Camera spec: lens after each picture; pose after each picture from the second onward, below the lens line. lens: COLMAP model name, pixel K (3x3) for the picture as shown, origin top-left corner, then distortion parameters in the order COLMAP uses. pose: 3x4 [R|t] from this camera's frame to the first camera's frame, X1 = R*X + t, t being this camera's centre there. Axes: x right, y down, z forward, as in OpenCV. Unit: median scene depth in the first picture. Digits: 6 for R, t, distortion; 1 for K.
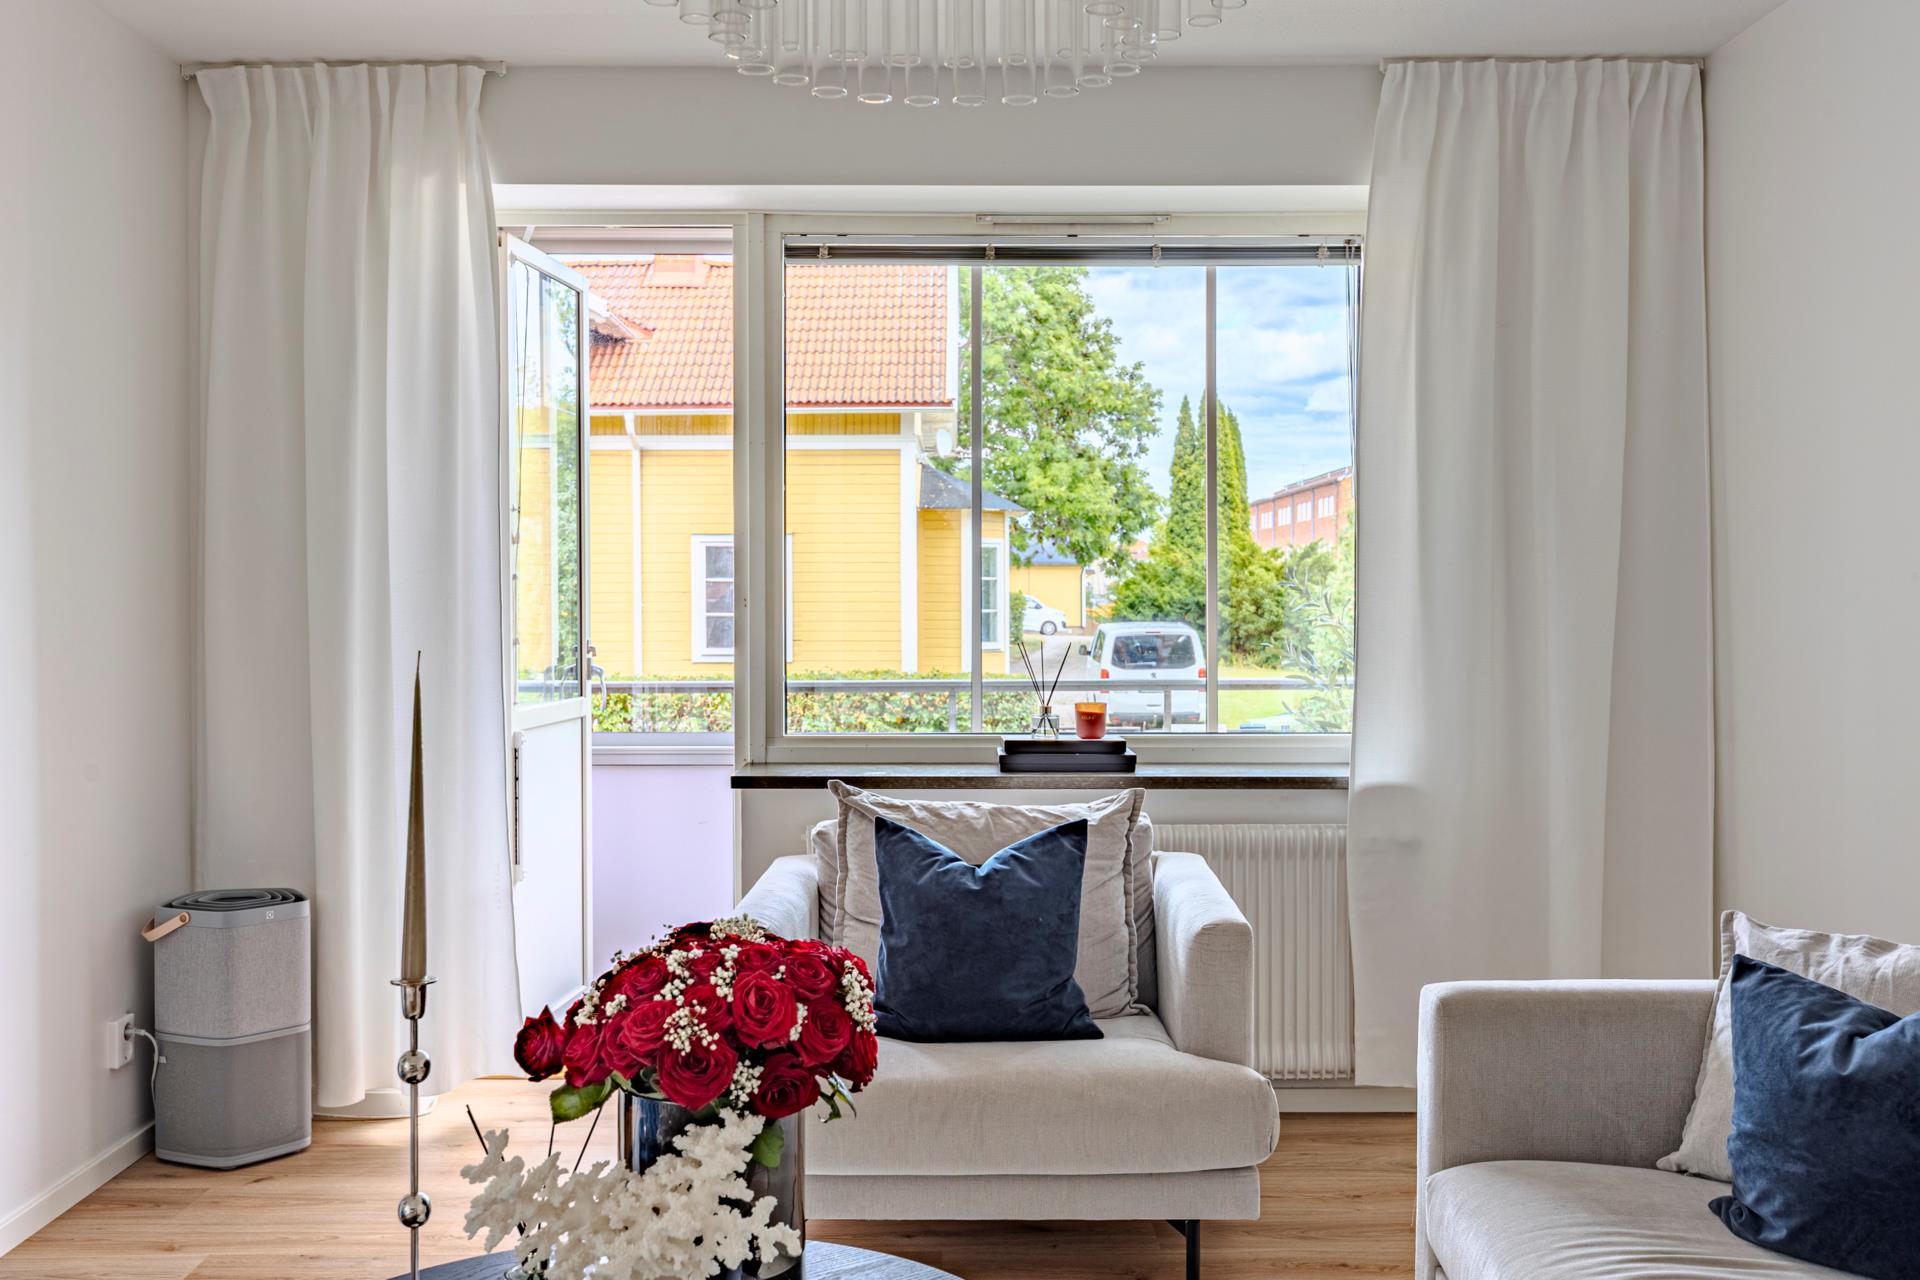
lens RADIAL K [[1746.6, 0, 961.1], [0, 1746.6, 645.8], [0, 0, 1]] dist [0.113054, 0.000000]
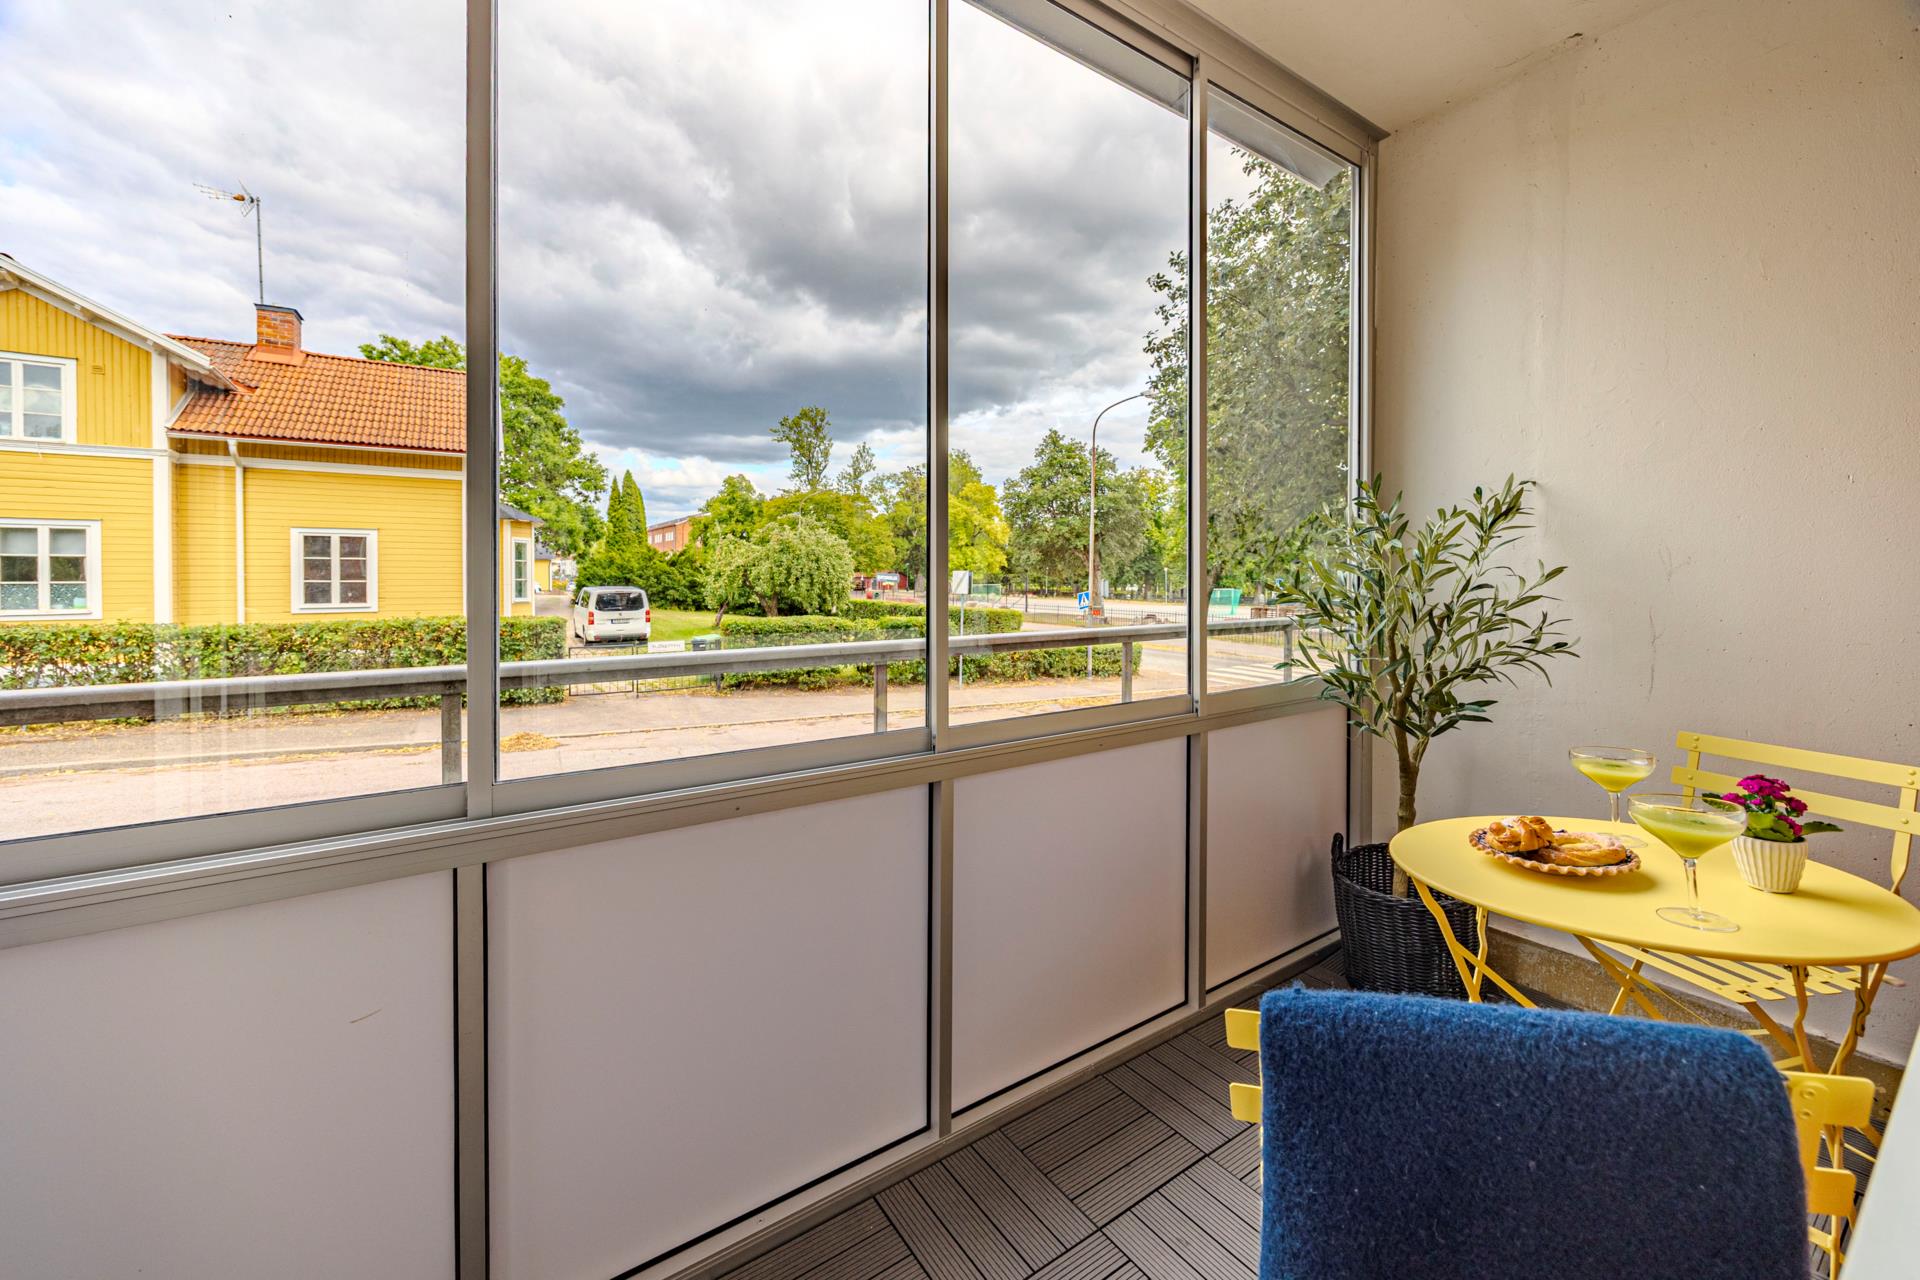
lens RADIAL K [[729.0, 0, 948.3], [0, 729.0, 587.9], [0, 0, 1]] dist [0.005384, -0.000428]
pose [[0.833375, -0.004535, 0.552689, -0.021174], [0.011932, 0.999881, -0.009787, -0.000054], [-0.552579, 0.014751, 0.833330, 0.115735]]
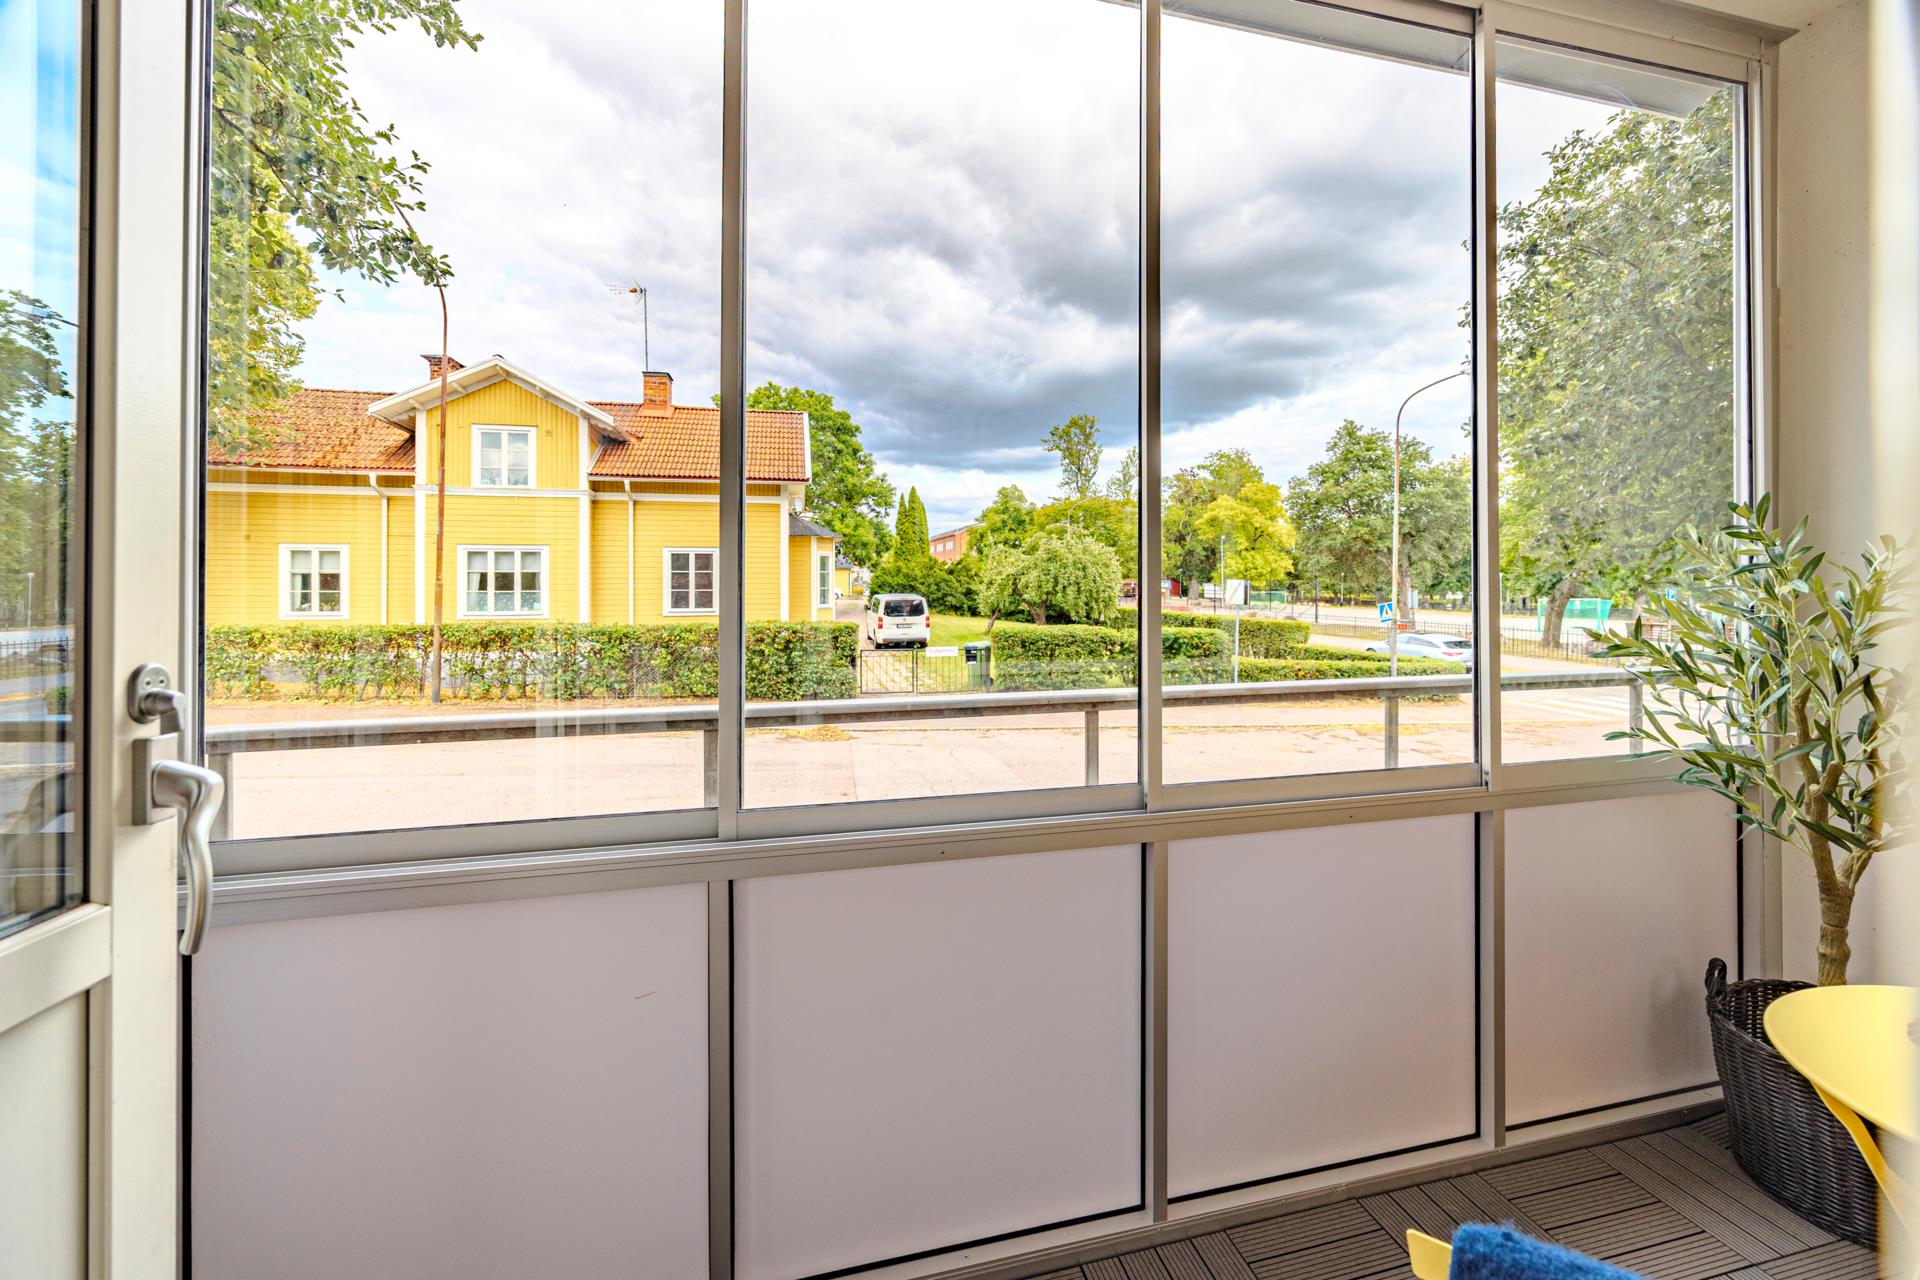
lens RADIAL K [[729.0, 0, 966.1], [0, 729.0, 581.9], [0, 0, 1]] dist [0.005384, -0.000428]
pose [[0.970880, 0.003528, 0.239541, -0.017771], [0.003348, 0.999594, -0.028292, -0.002625], [-0.239543, 0.028270, 0.970474, 0.114387]]
